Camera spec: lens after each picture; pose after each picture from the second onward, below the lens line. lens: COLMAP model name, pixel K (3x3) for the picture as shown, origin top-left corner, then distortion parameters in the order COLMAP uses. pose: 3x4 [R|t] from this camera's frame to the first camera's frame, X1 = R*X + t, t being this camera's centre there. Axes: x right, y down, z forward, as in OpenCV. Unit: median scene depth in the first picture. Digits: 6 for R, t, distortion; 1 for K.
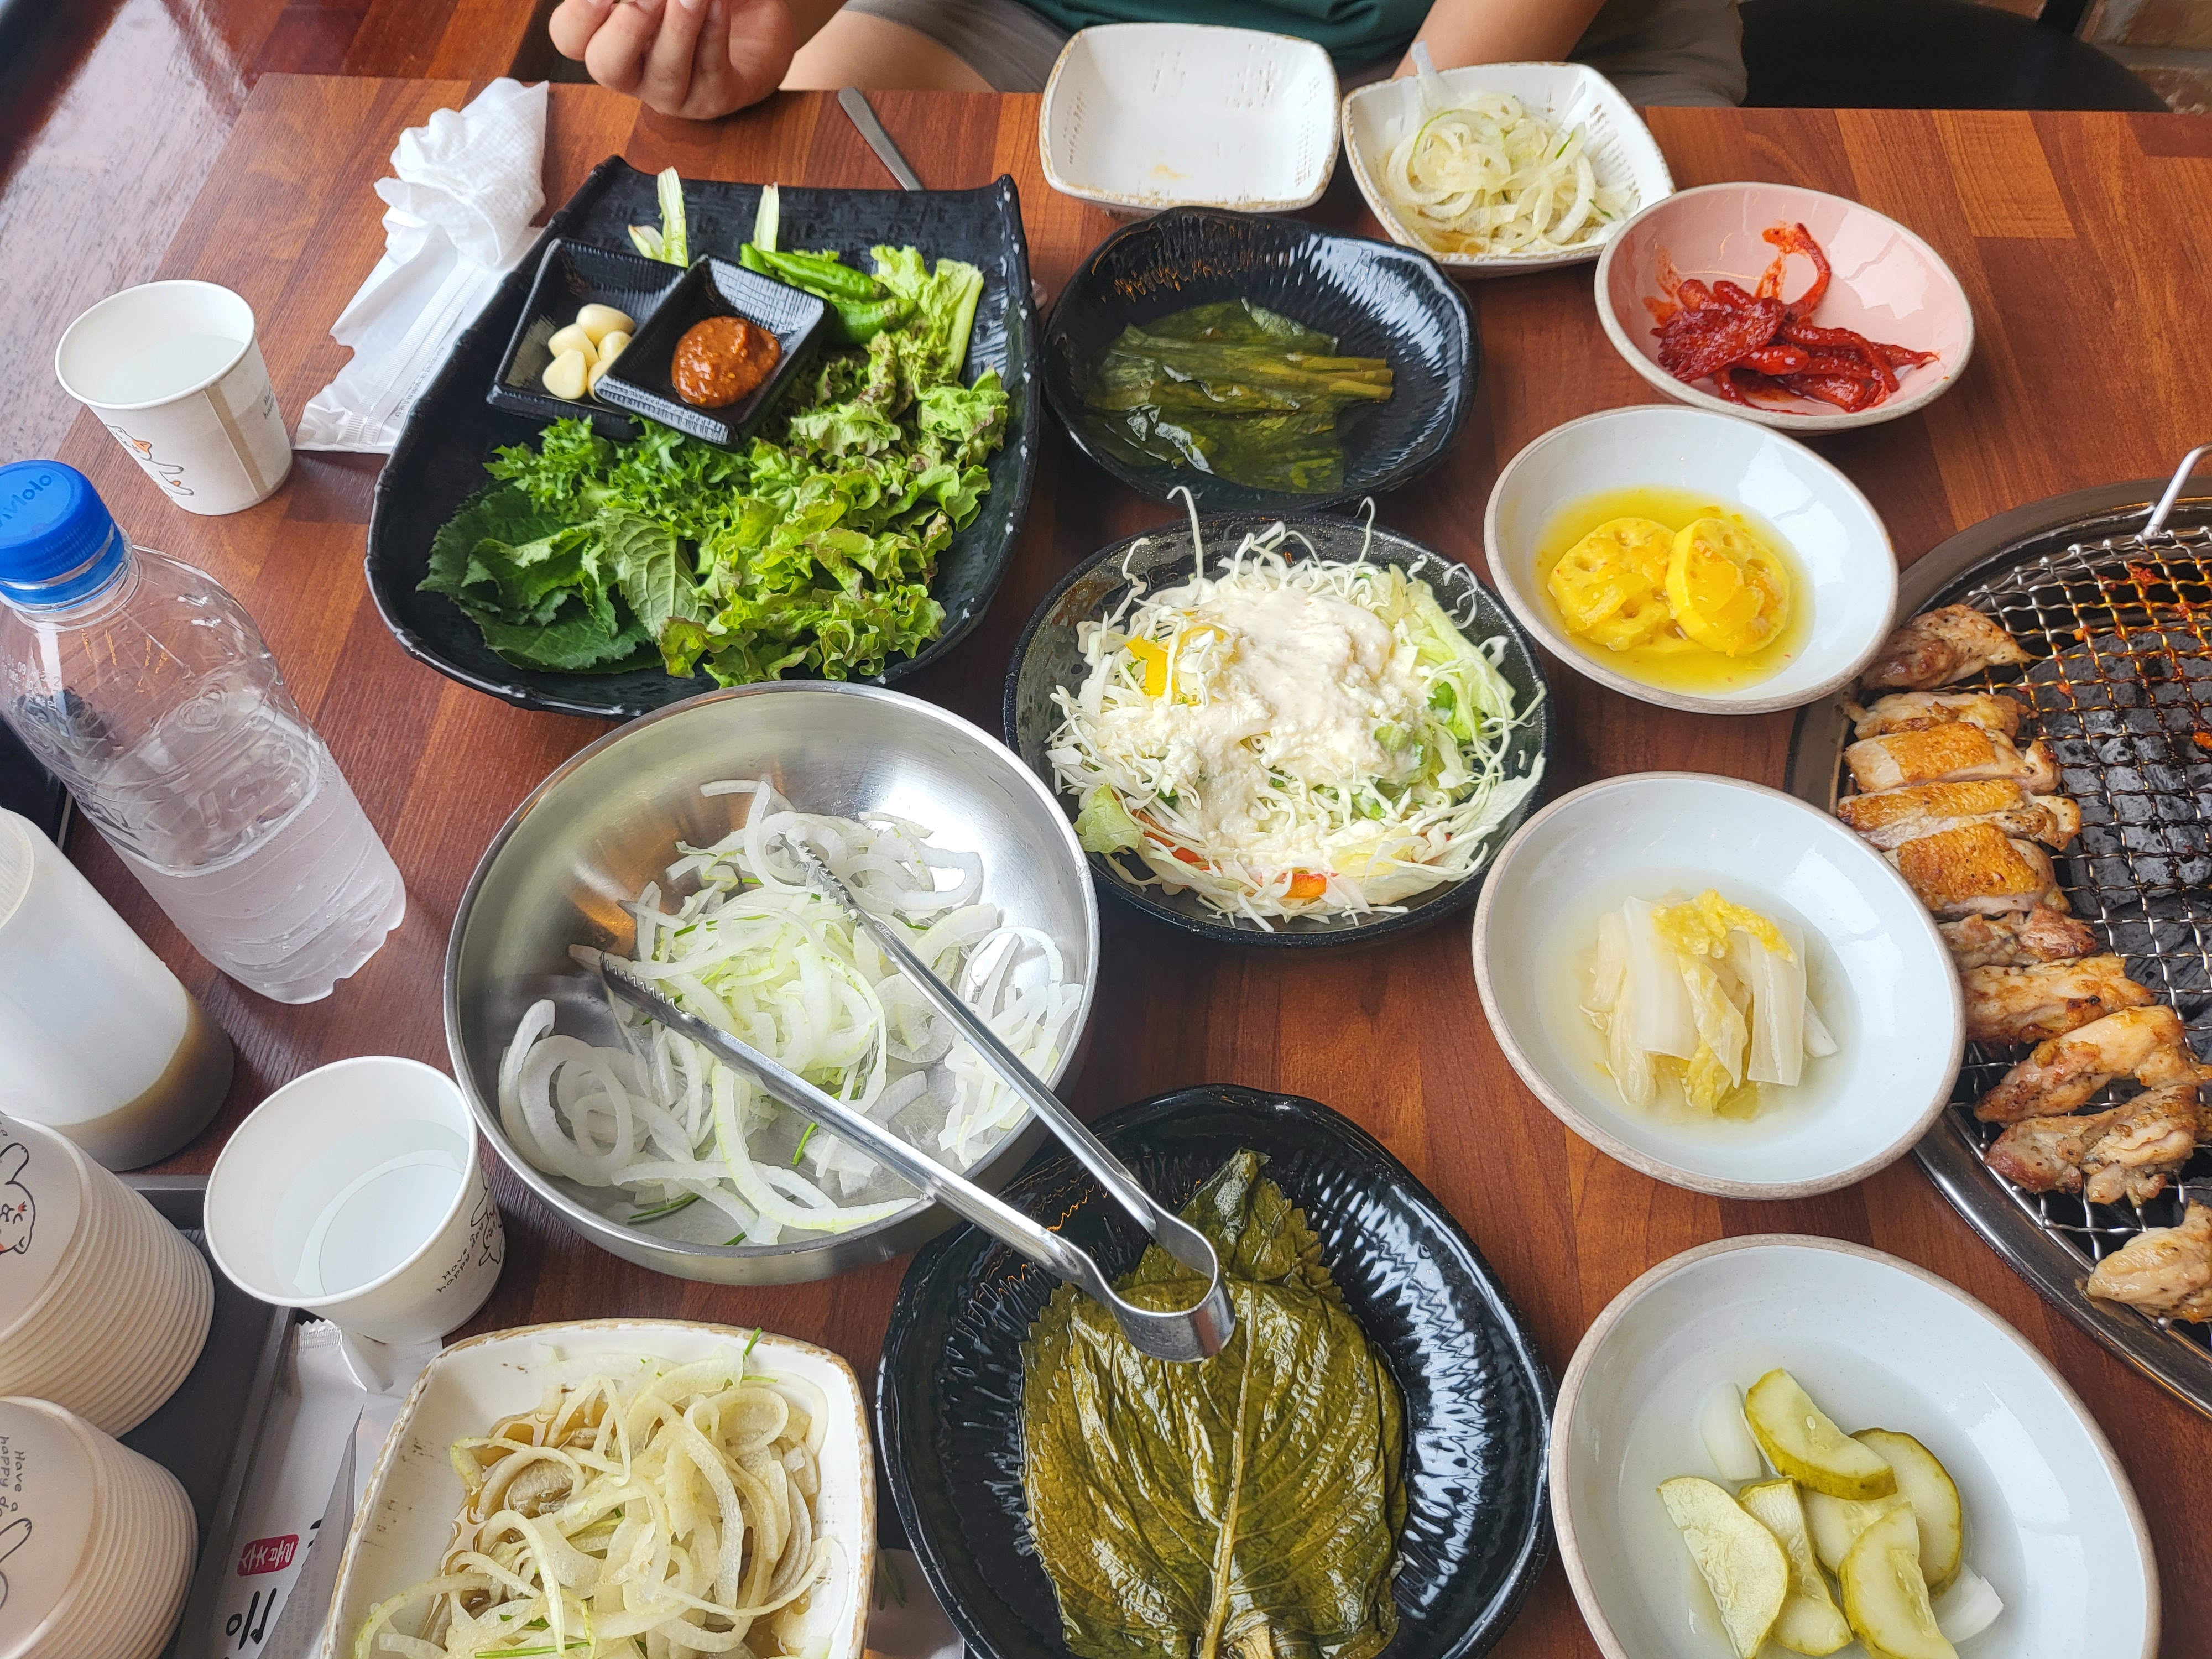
lens RADIAL K [[1671.1, 0, 1106.0], [0, 1671.1, 829.5], [0, 0, 1]] dist [-0.004080, 0.005307]
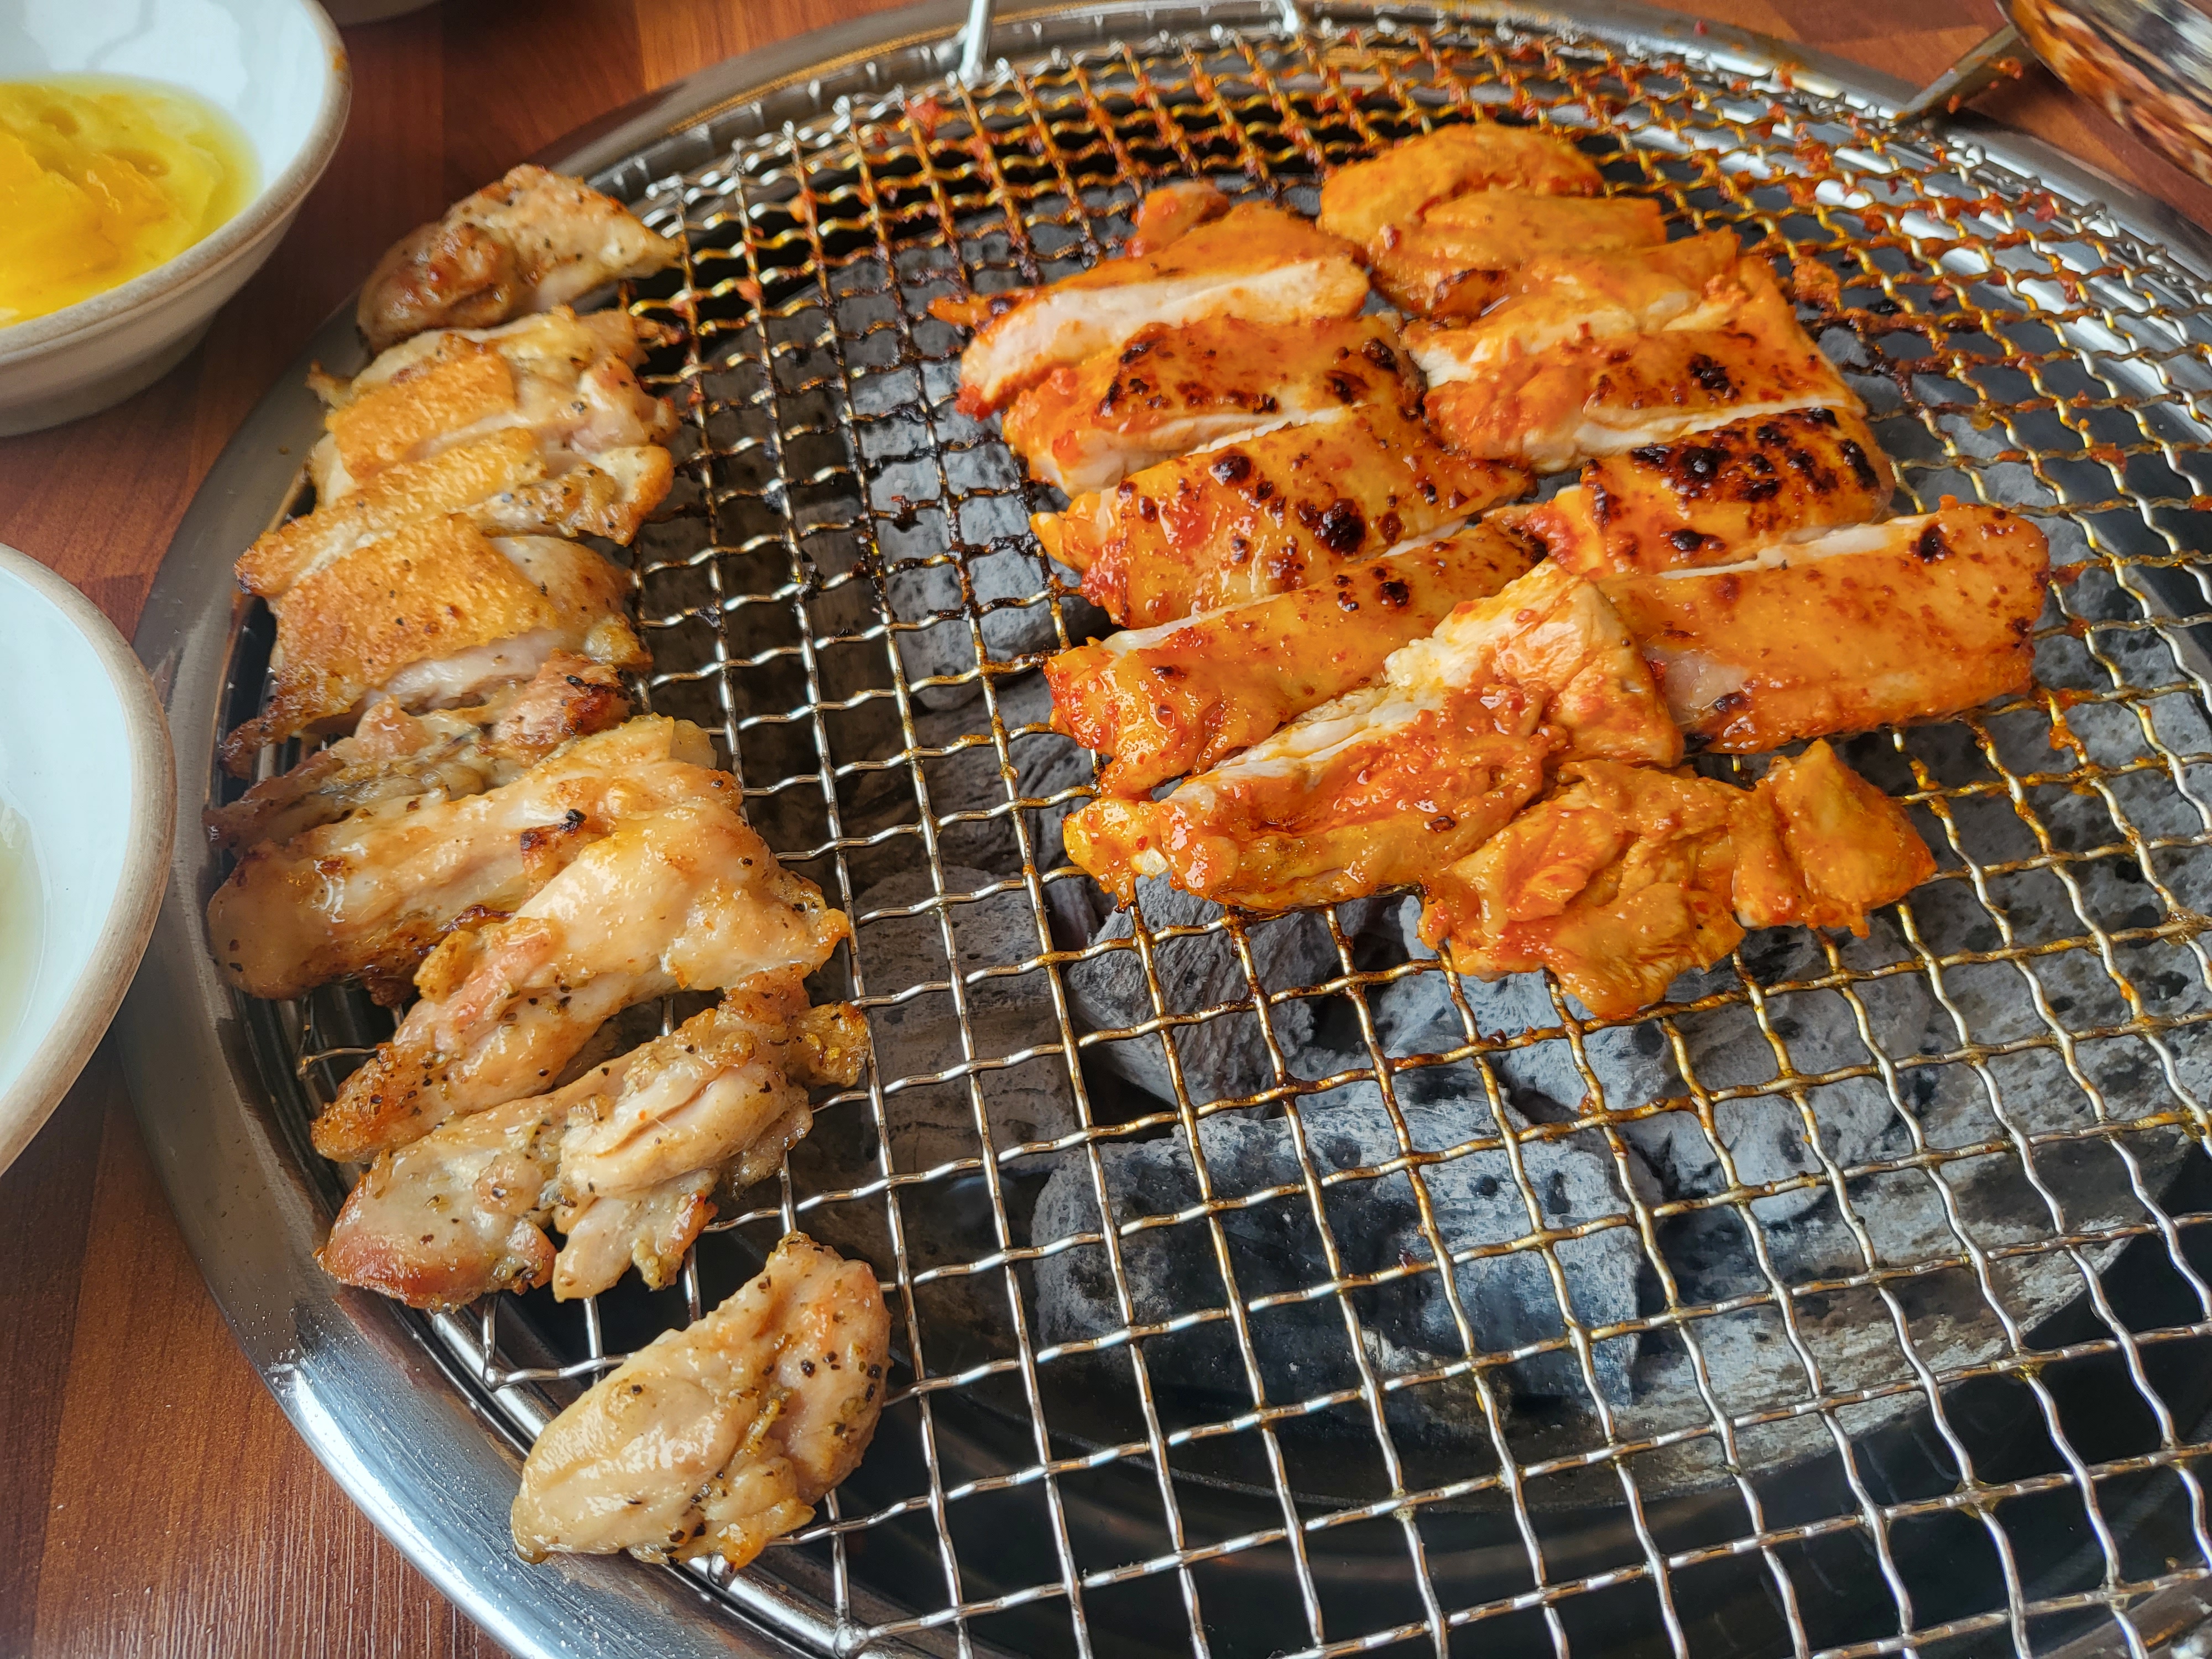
lens RADIAL K [[1671.1, 0, 1106.0], [0, 1671.1, 829.5], [0, 0, 1]] dist [-0.004080, 0.005307]
pose [[0.956013, -0.205142, 0.209657, 0.622259], [0.215372, 0.976161, -0.026930, 0.143126], [-0.199134, 0.070900, 0.977404, 0.541933]]
